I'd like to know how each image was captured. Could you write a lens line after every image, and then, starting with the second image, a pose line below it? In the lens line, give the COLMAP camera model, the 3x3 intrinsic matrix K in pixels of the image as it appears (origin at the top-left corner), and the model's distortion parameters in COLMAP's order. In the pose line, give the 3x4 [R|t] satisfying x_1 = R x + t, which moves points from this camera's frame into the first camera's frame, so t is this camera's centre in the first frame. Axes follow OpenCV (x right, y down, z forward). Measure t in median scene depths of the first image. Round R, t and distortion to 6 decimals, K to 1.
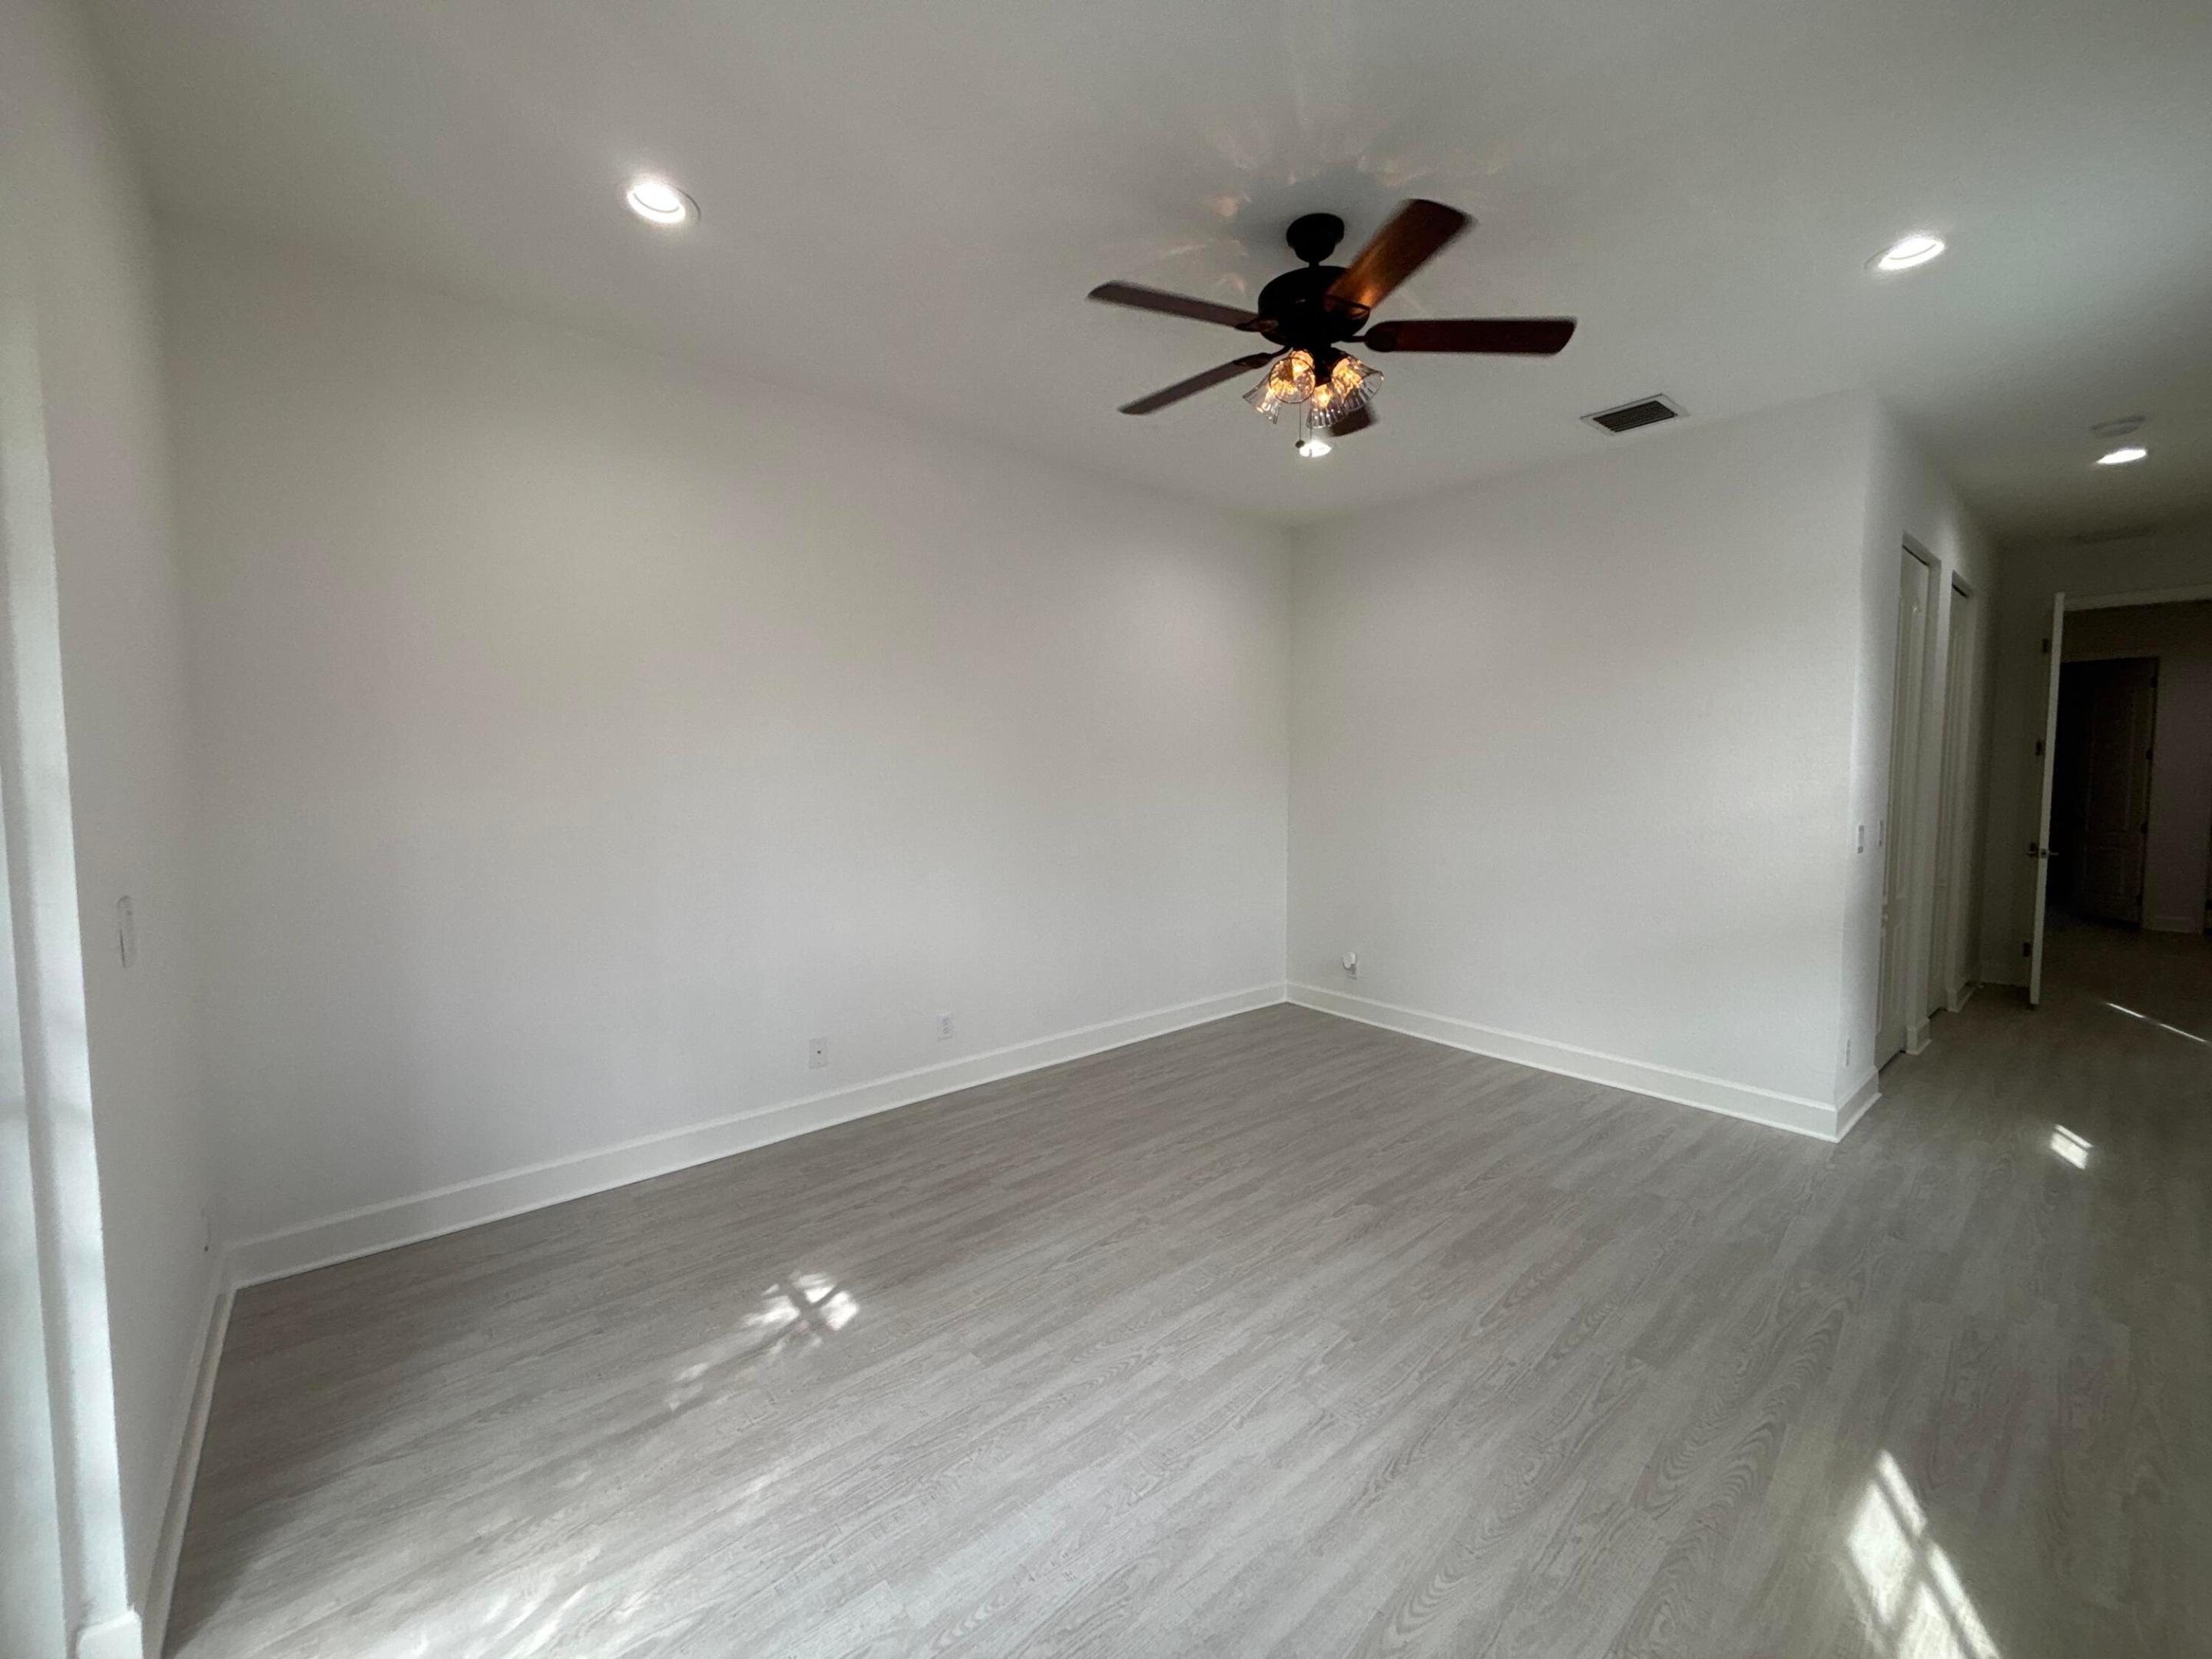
lens RADIAL K [[890.8, 0, 1102.1], [0, 890.8, 827.7], [0, 0, 1]] dist [-0.000935, 0.000589]
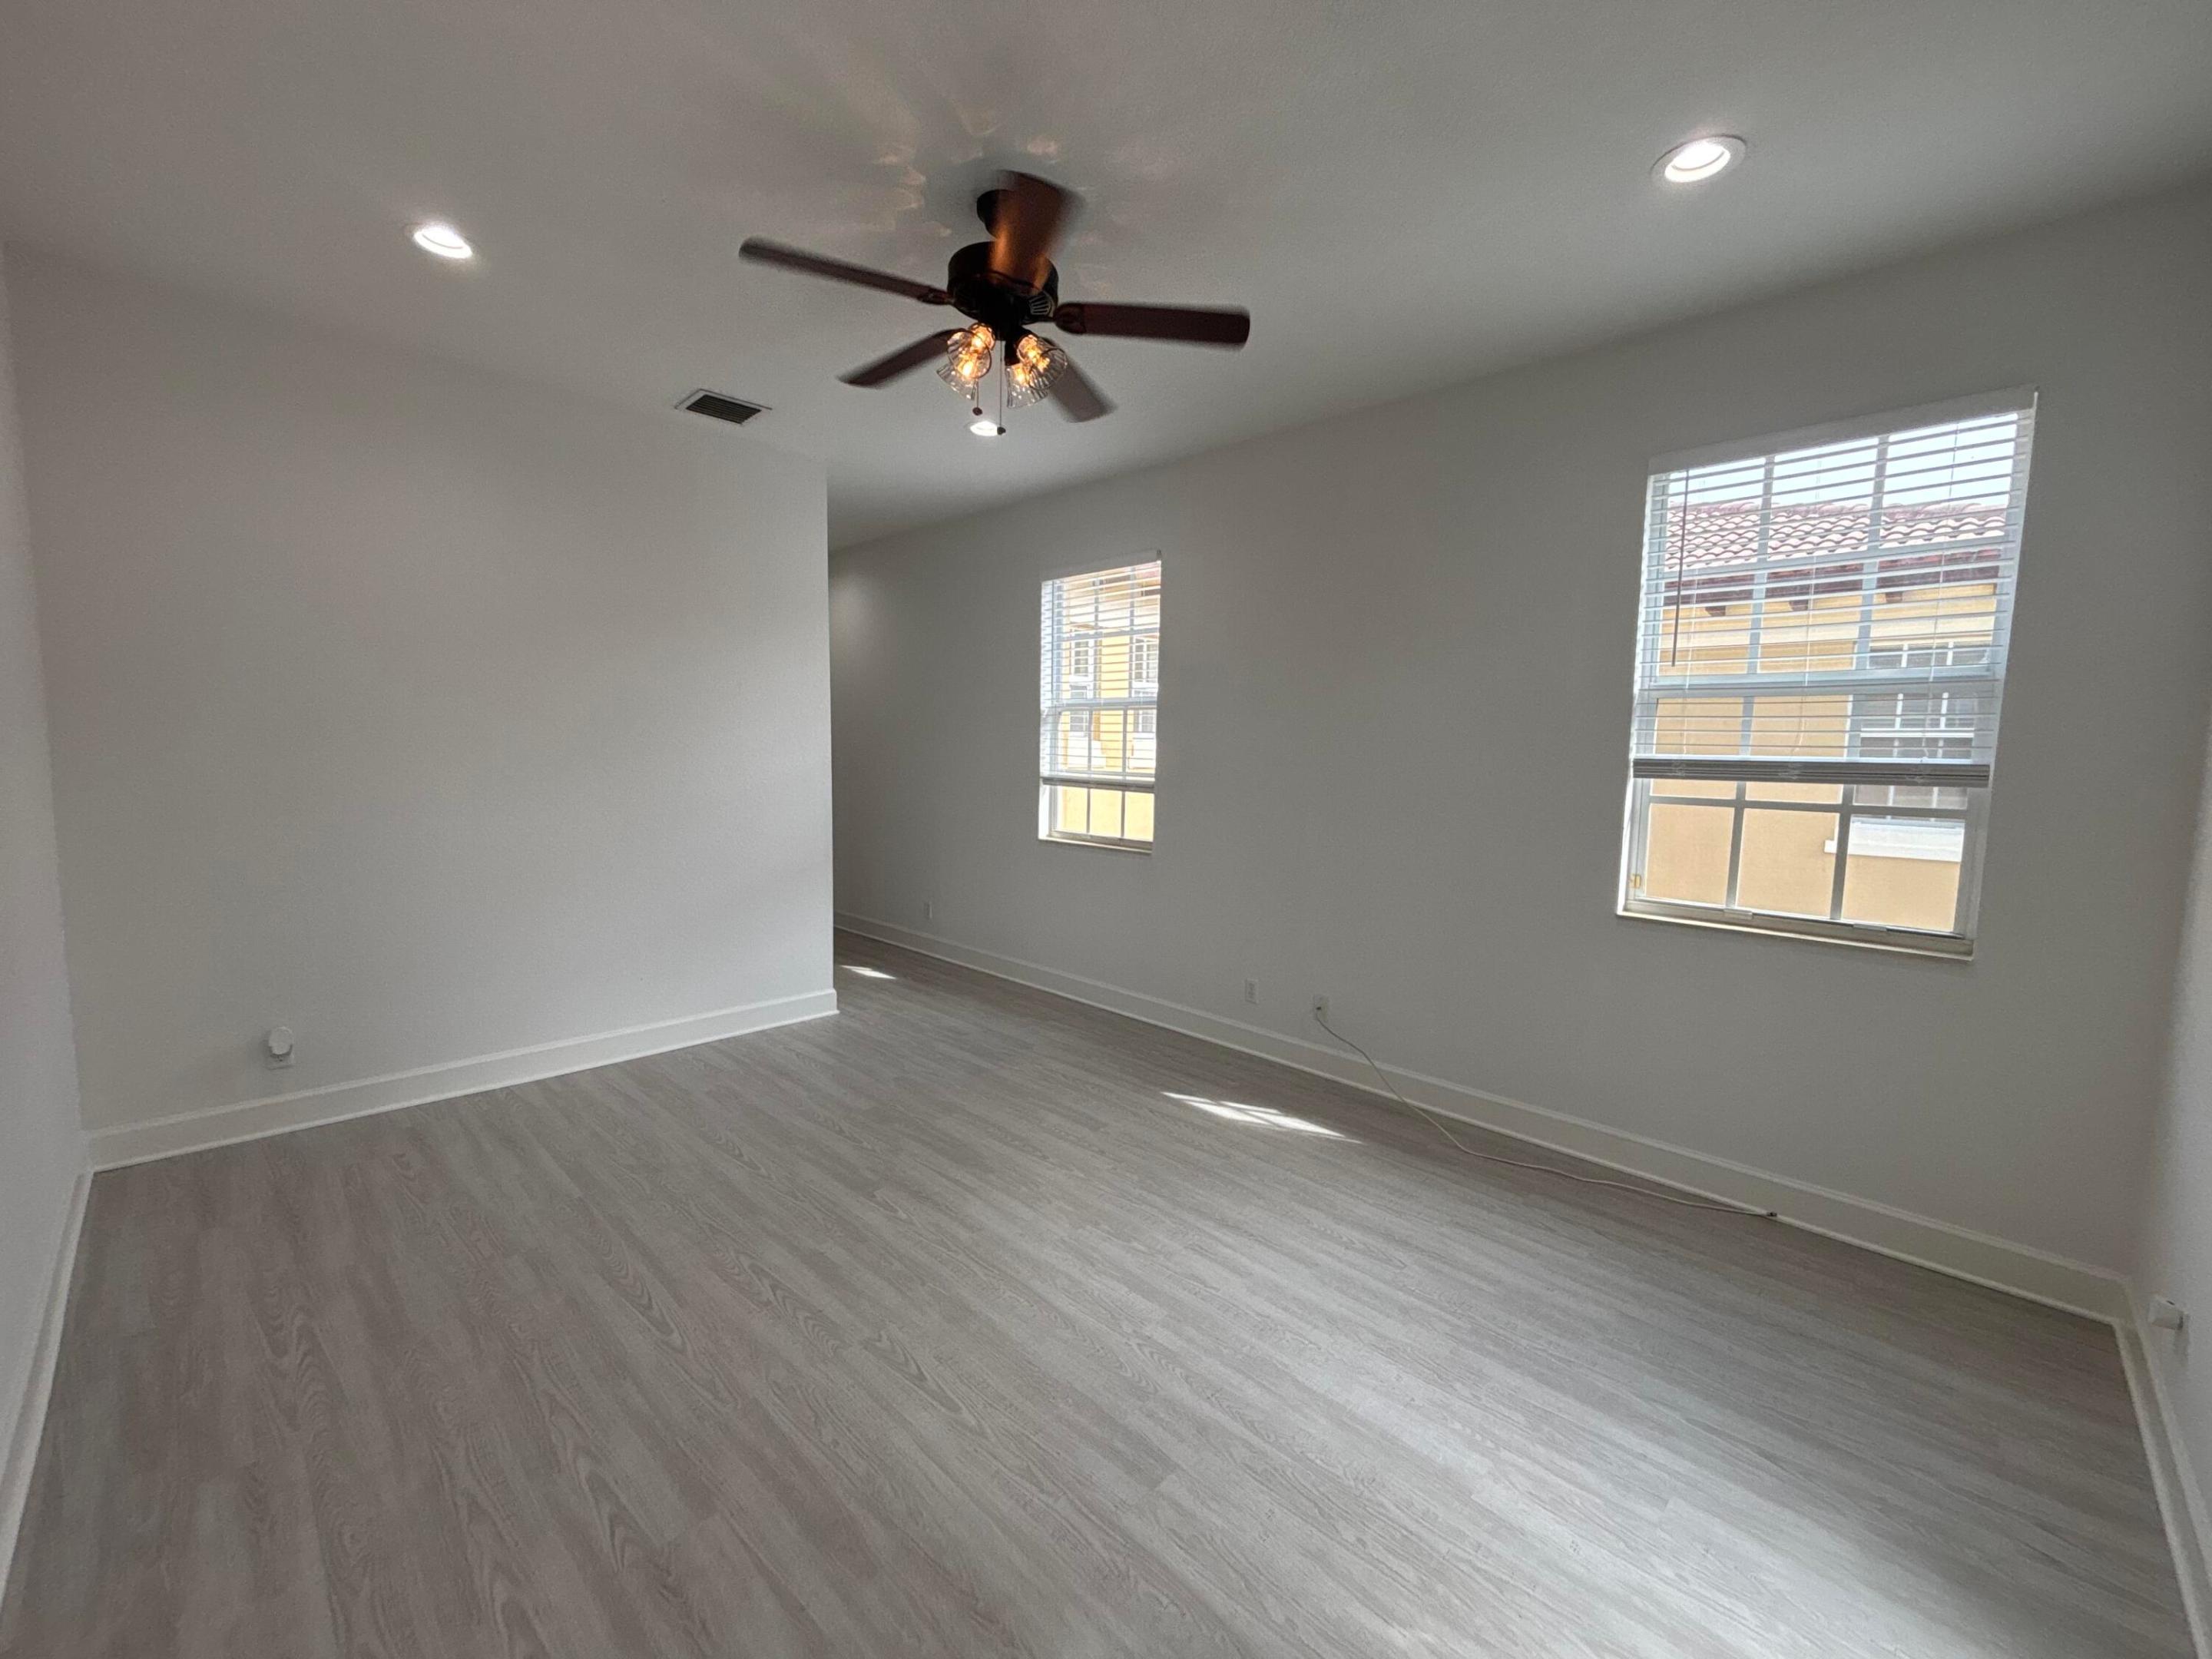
lens RADIAL K [[890.8, 0, 1102.4], [0, 890.8, 827.6], [0, 0, 1]] dist [-0.000935, 0.000589]
pose [[-0.088443, -0.095512, 0.991492, -0.863153], [0.047687, 0.993845, 0.099992, -0.080276], [-0.994939, 0.056124, -0.083344, 1.062403]]
